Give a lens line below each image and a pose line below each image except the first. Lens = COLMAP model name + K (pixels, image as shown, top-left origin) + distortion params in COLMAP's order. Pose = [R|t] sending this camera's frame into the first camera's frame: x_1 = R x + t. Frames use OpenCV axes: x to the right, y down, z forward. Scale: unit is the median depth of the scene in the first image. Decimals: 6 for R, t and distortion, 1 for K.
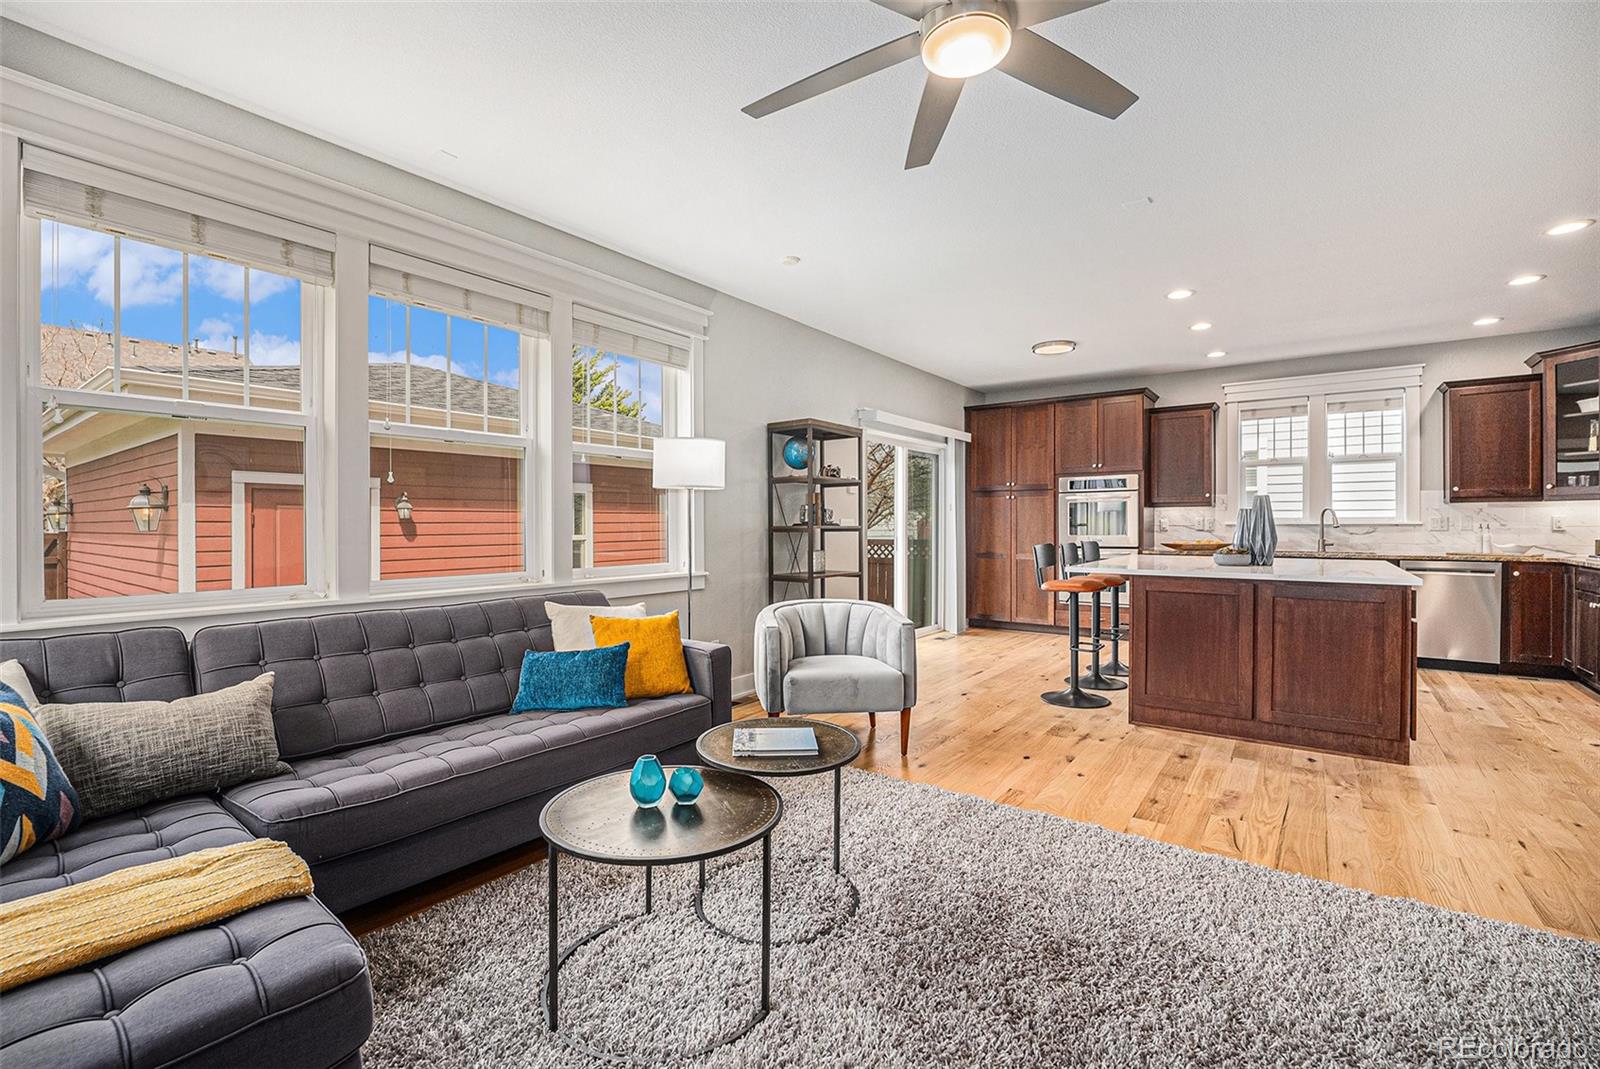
lens RADIAL K [[697.3, 0, 827.8], [0, 697.3, 528.3], [0, 0, 1]] dist [-0.021393, 0.000641]
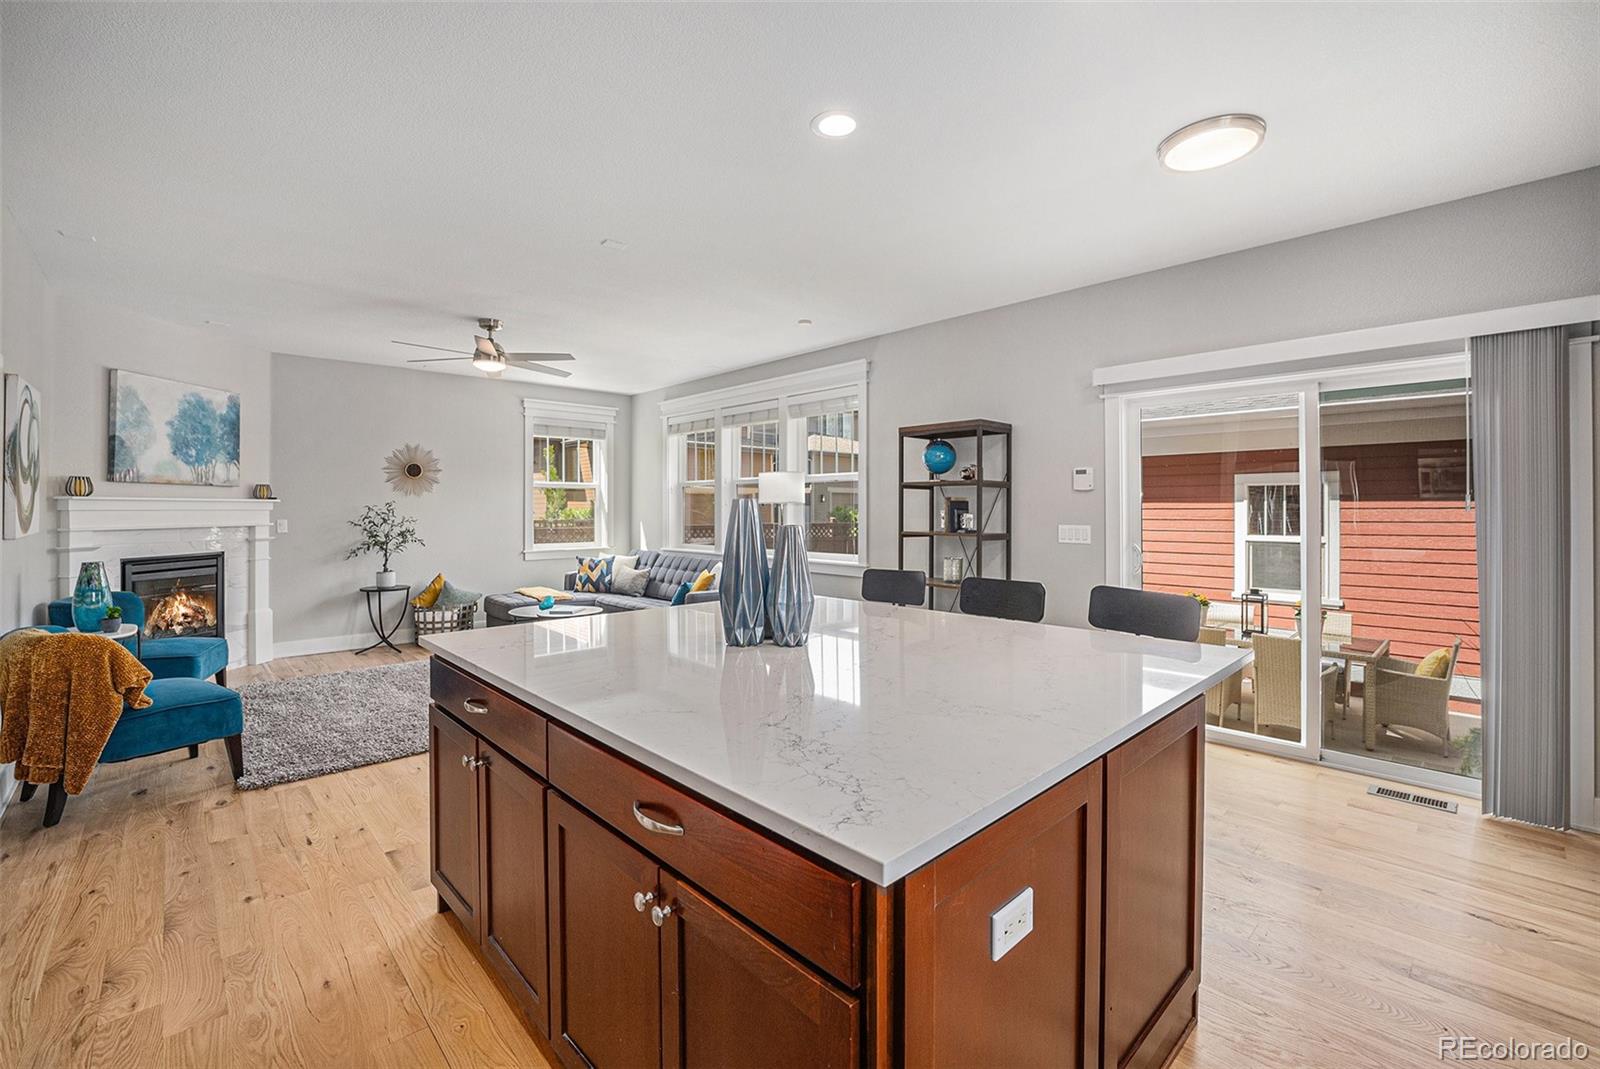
lens RADIAL K [[697.3, 0, 782.3], [0, 697.3, 506.5], [0, 0, 1]] dist [-0.021393, 0.000641]
pose [[-0.230057, 0.000106, -0.973177, 0.902171], [-0.007959, 0.999966, 0.001990, -0.039769], [0.973145, 0.008204, -0.230048, 0.934430]]
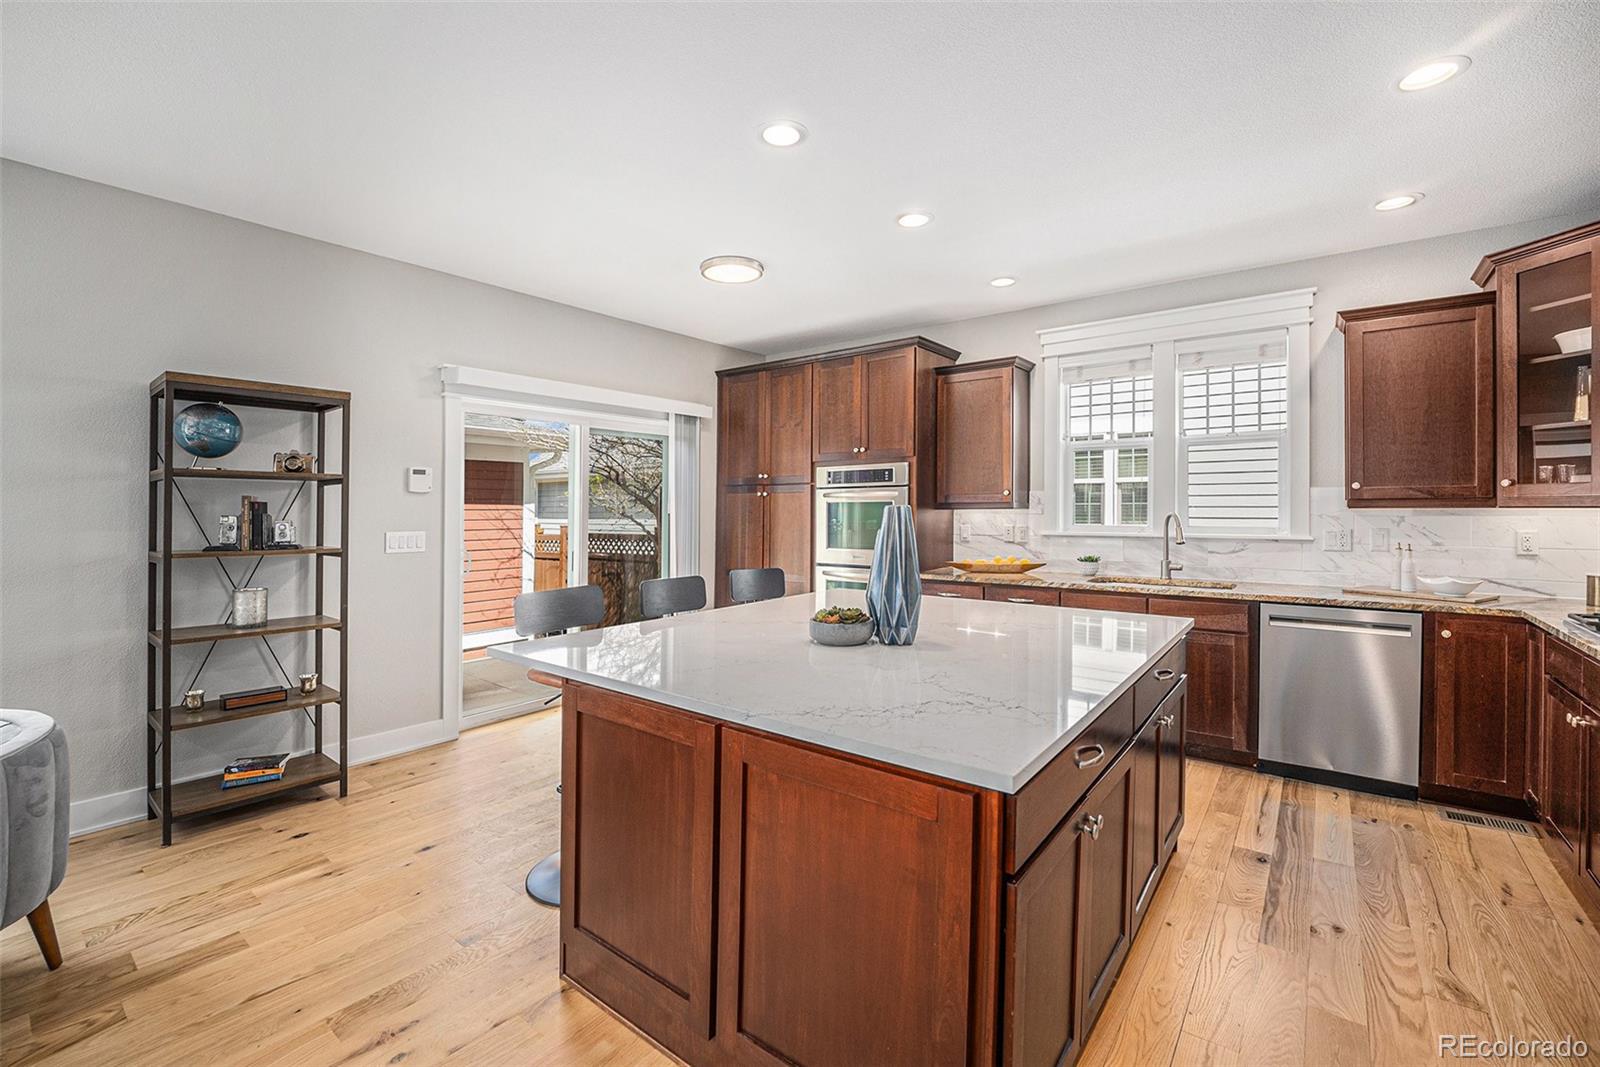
lens RADIAL K [[696.1, 0, 813.2], [0, 696.1, 509.8], [0, 0, 1]] dist [-0.025191, 0.004446]
pose [[0.999514, 0.000263, -0.031164, 0.477672], [-0.000403, 0.999990, -0.004457, -0.035070], [0.031162, 0.004468, 0.999504, 0.393591]]
